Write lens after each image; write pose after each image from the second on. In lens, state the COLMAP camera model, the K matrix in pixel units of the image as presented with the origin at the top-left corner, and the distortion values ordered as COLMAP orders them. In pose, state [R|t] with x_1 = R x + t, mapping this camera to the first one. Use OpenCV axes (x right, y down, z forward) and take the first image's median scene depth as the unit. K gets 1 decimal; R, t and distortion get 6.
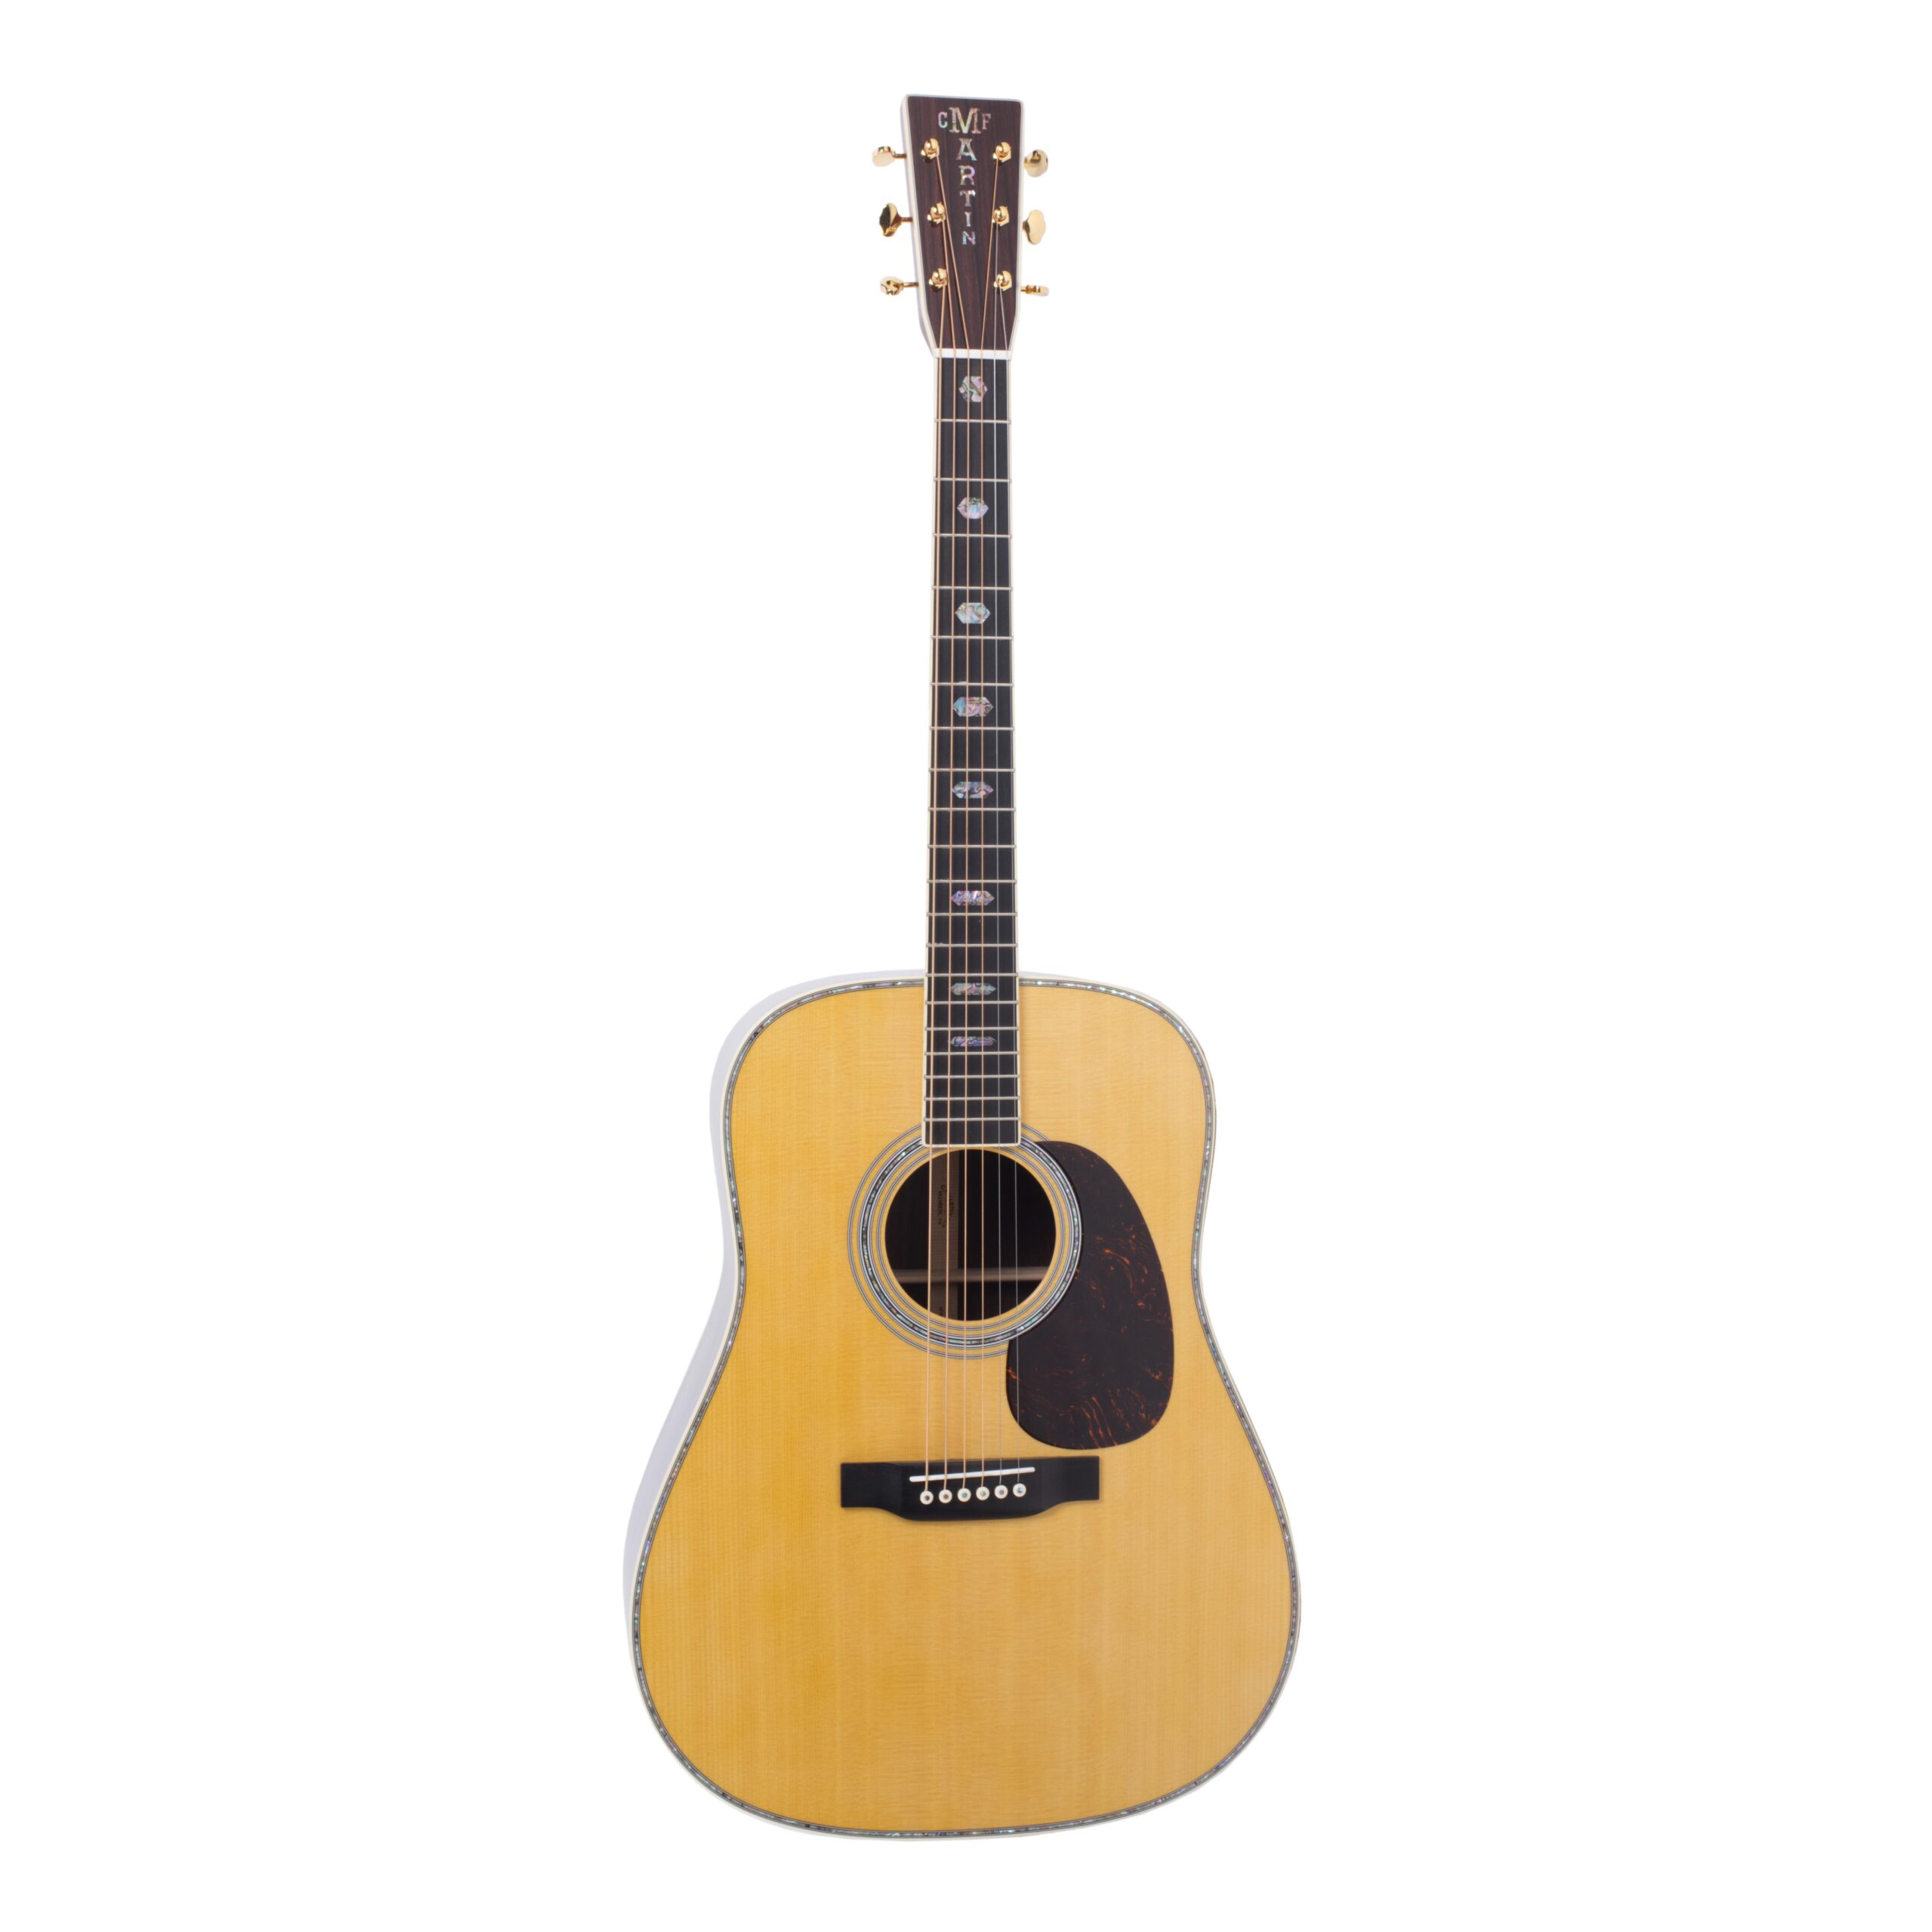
lens RADIAL K [[2978.4, 0, 975.2], [0, 2978.4, 975.9], [0, 0, 1]] dist [-0.006048, 0.000000]
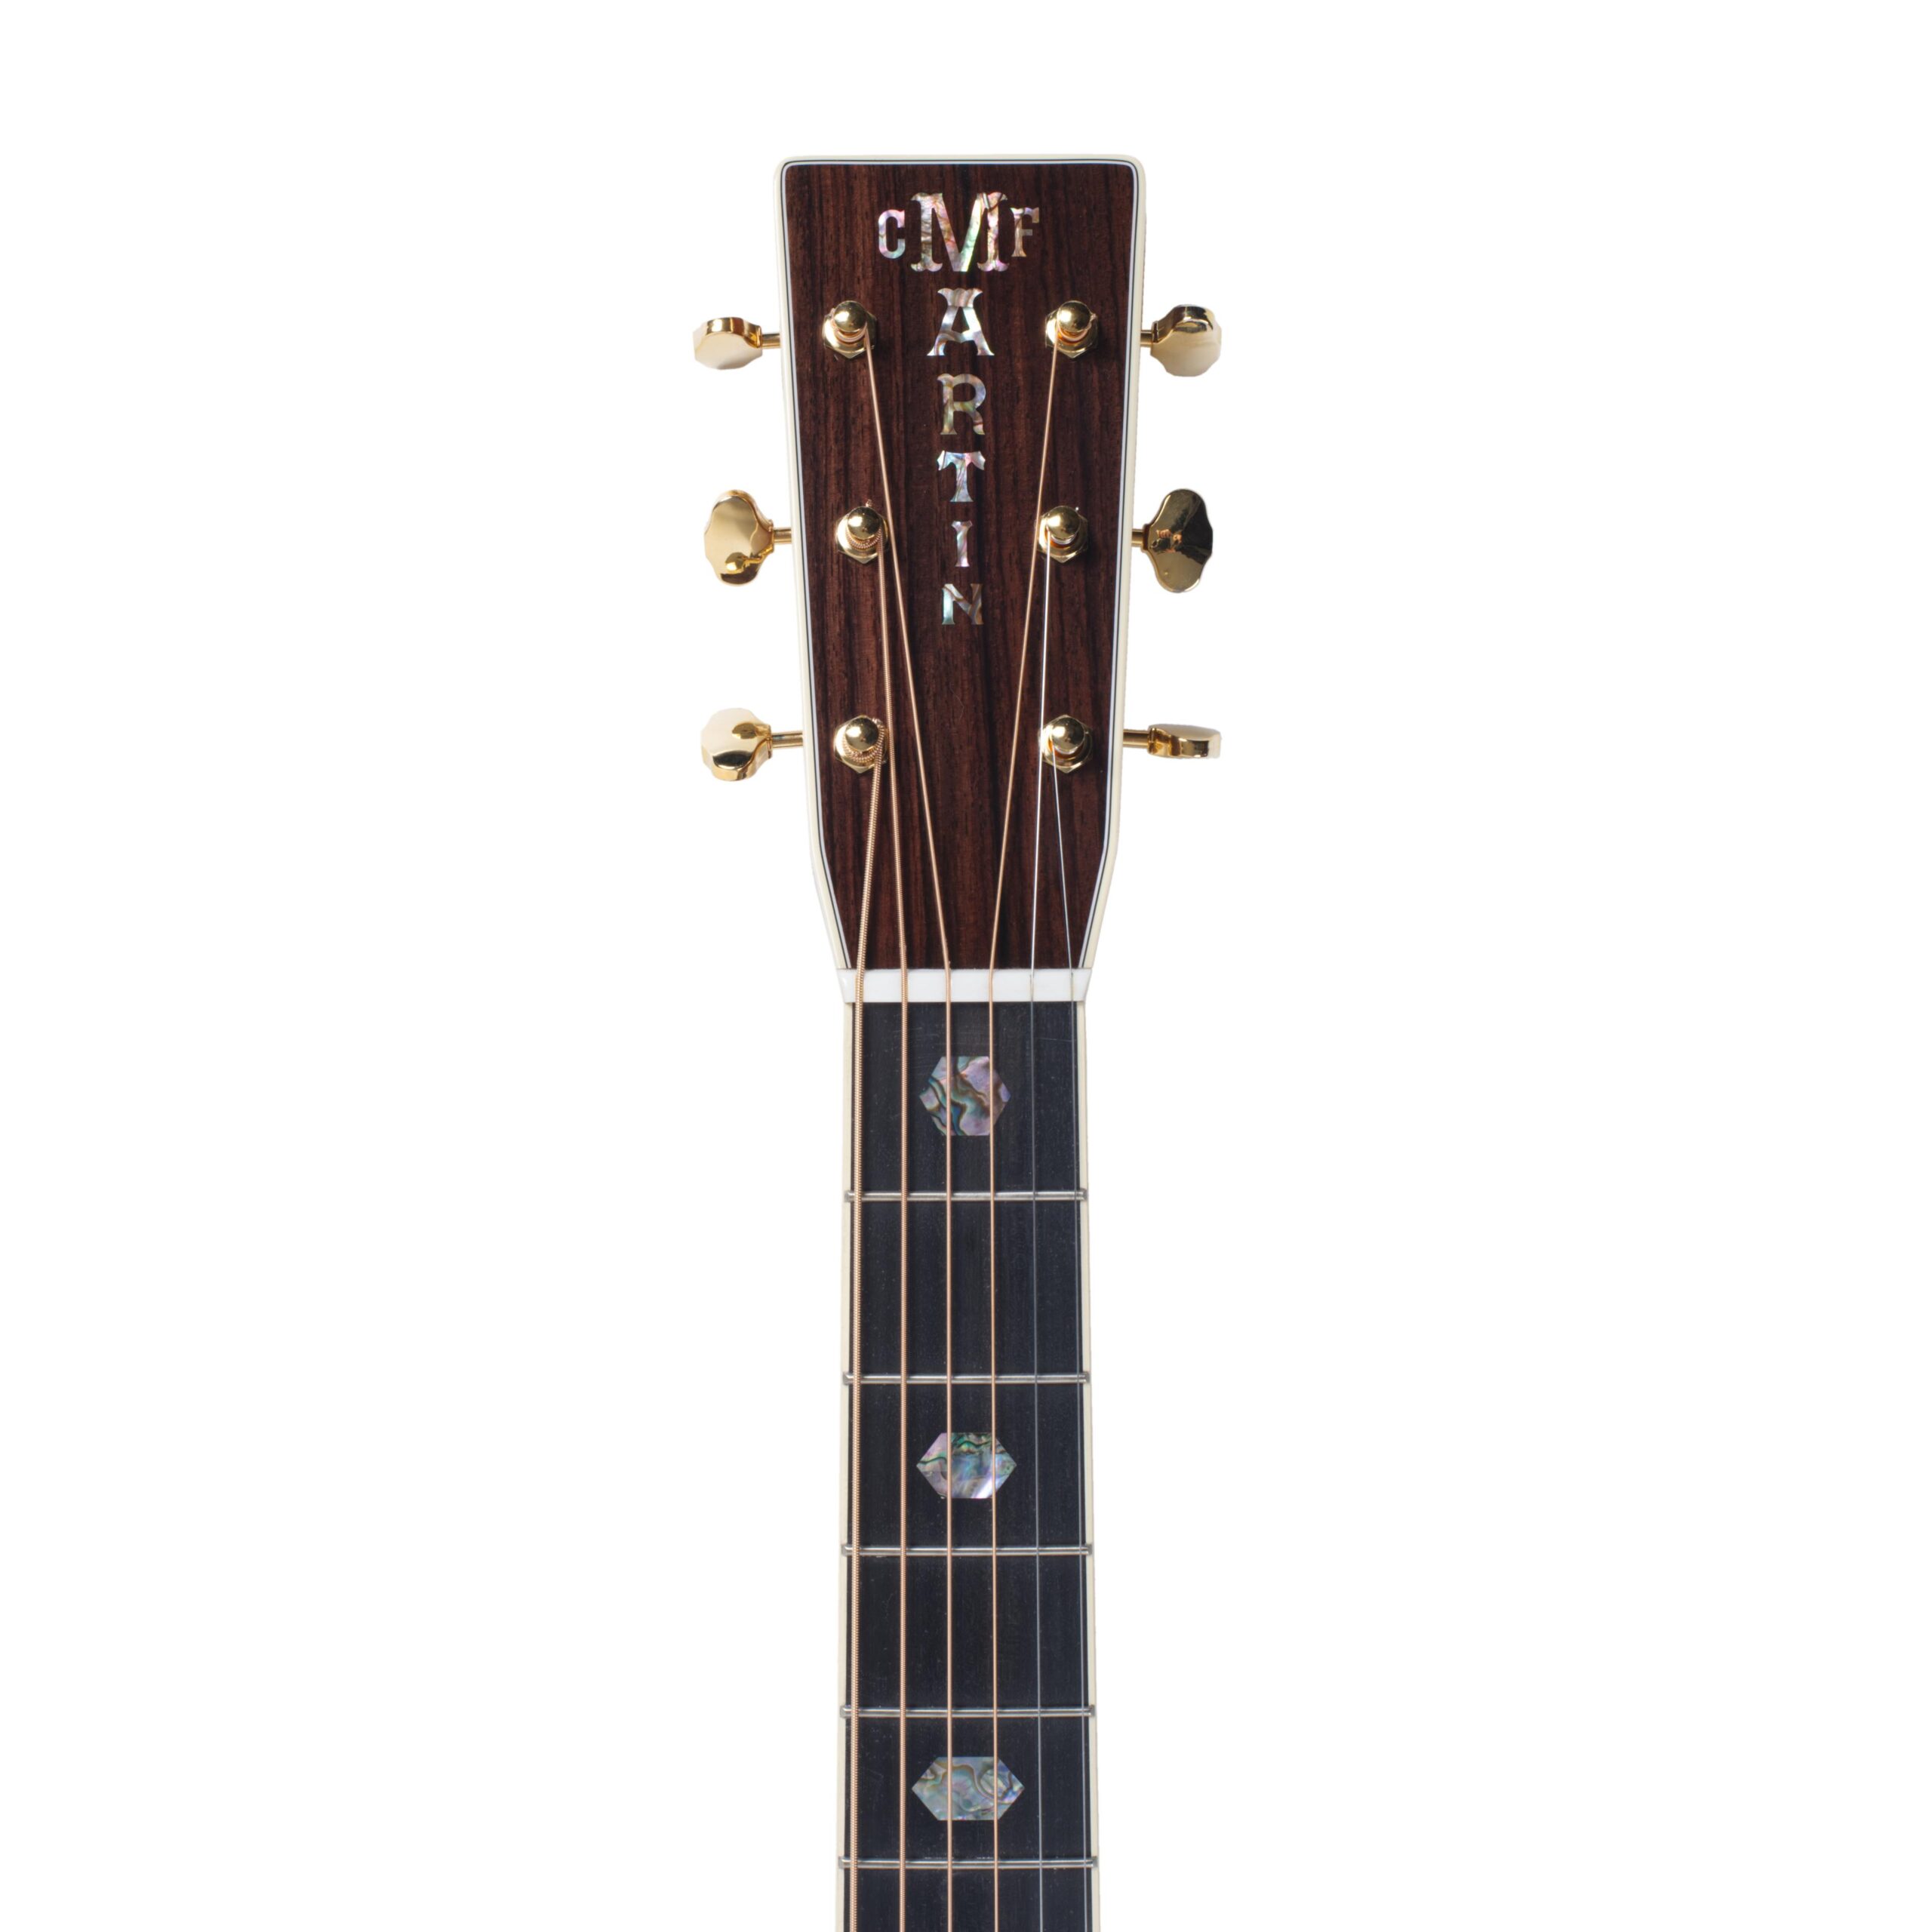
lens RADIAL K [[2978.4, 0, 950.9], [0, 2978.4, 961.4], [0, 0, 1]] dist [-0.006048, 0.000000]
pose [[0.993009, 0.001086, -0.118034, 0.035074], [0.001530, 0.999755, 0.022067, -0.216977], [0.118029, -0.022093, 0.992764, 0.680713]]
